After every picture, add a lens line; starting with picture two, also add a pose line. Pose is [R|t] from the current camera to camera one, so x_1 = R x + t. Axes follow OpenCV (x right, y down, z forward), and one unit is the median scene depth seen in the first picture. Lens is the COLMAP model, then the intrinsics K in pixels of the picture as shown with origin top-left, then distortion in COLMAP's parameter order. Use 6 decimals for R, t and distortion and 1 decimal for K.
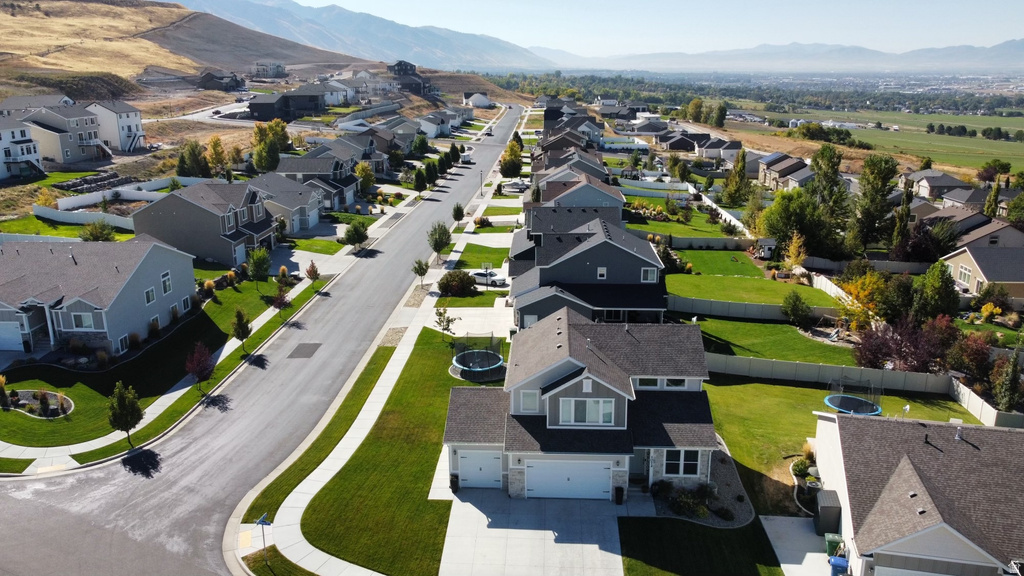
lens RADIAL K [[780.4, 0, 506.8], [0, 780.4, 286.7], [0, 0, 1]] dist [0.011477, -0.005733]
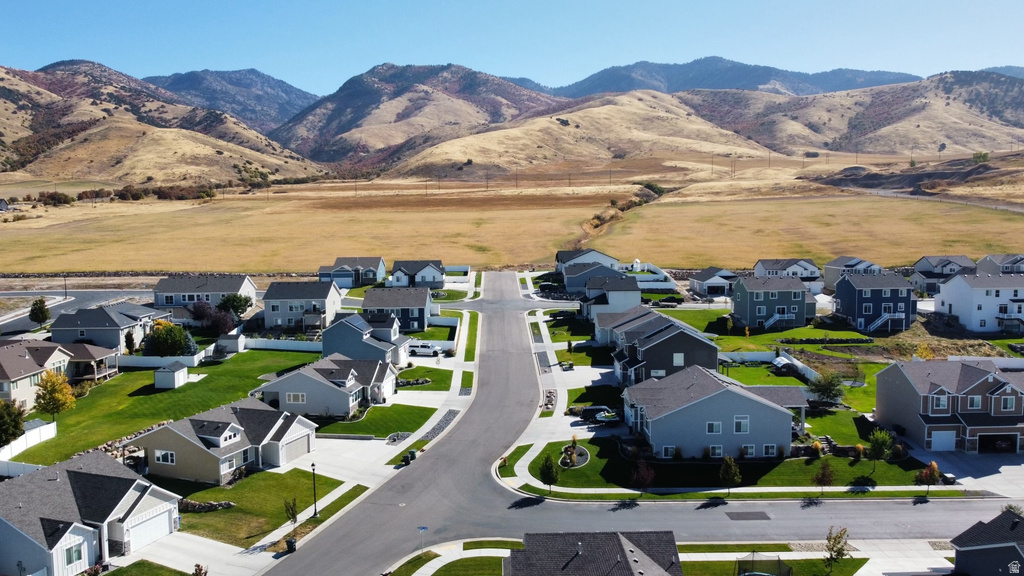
lens RADIAL K [[780.4, 0, 505.8], [0, 780.4, 287.8], [0, 0, 1]] dist [0.011477, -0.005733]
pose [[0.046710, 0.091075, -0.994748, 0.603941], [-0.250838, 0.964996, 0.076573, -0.173340], [0.966901, 0.245944, 0.067920, 0.418423]]
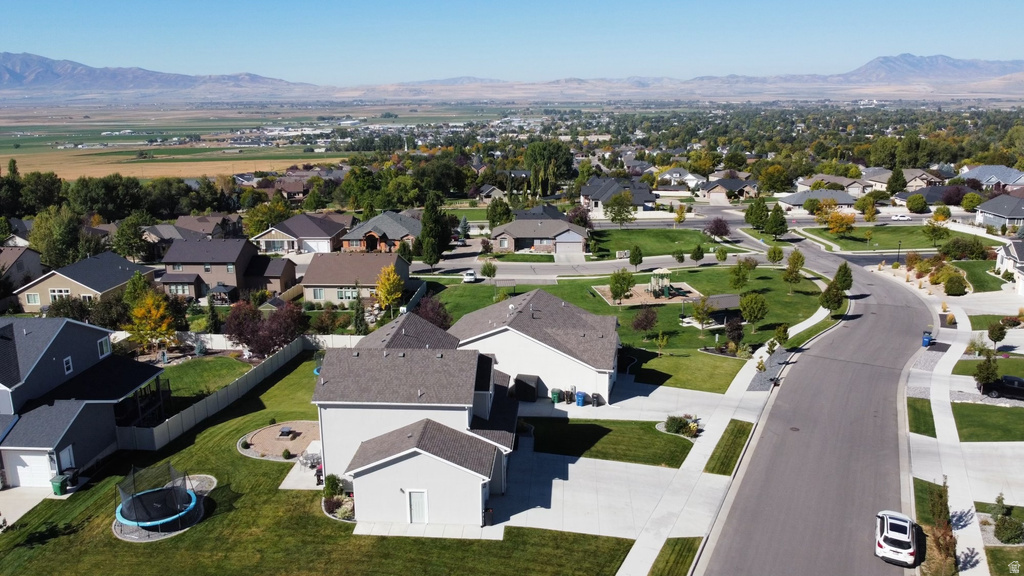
lens RADIAL K [[780.4, 0, 505.6], [0, 780.4, 288.2], [0, 0, 1]] dist [0.011477, -0.005733]
pose [[0.016832, -0.241312, 0.970302, -0.486509], [0.281206, 0.932410, 0.227010, -0.115907], [-0.959500, 0.269034, 0.083553, 0.431624]]
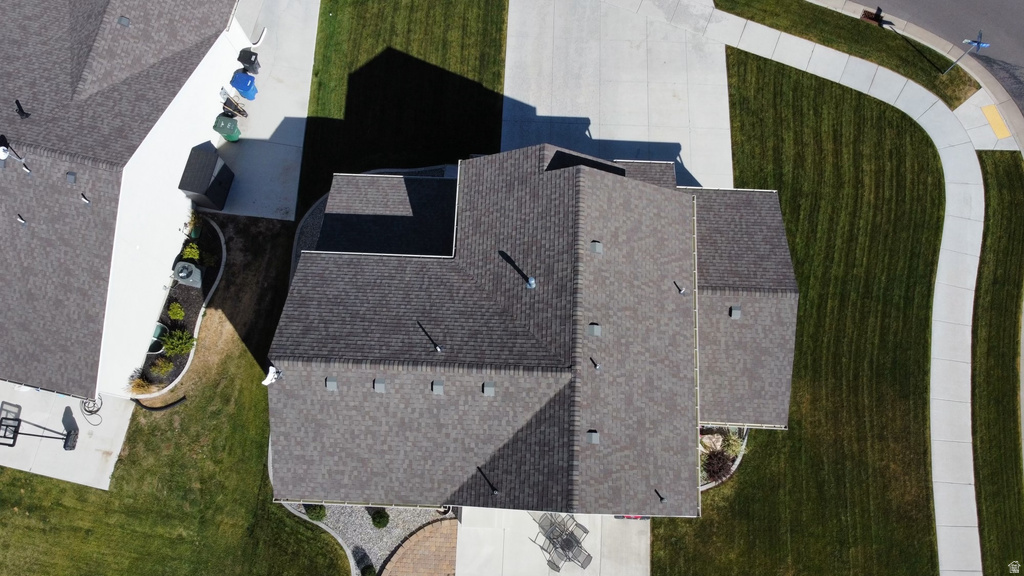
lens RADIAL K [[780.4, 0, 511.3], [0, 780.4, 288.7], [0, 0, 1]] dist [0.011477, -0.005733]
pose [[-0.999553, 0.029870, -0.001309, 0.067486], [-0.002481, -0.039230, 0.999227, -0.210374], [0.029795, 0.998784, 0.039287, 0.536979]]
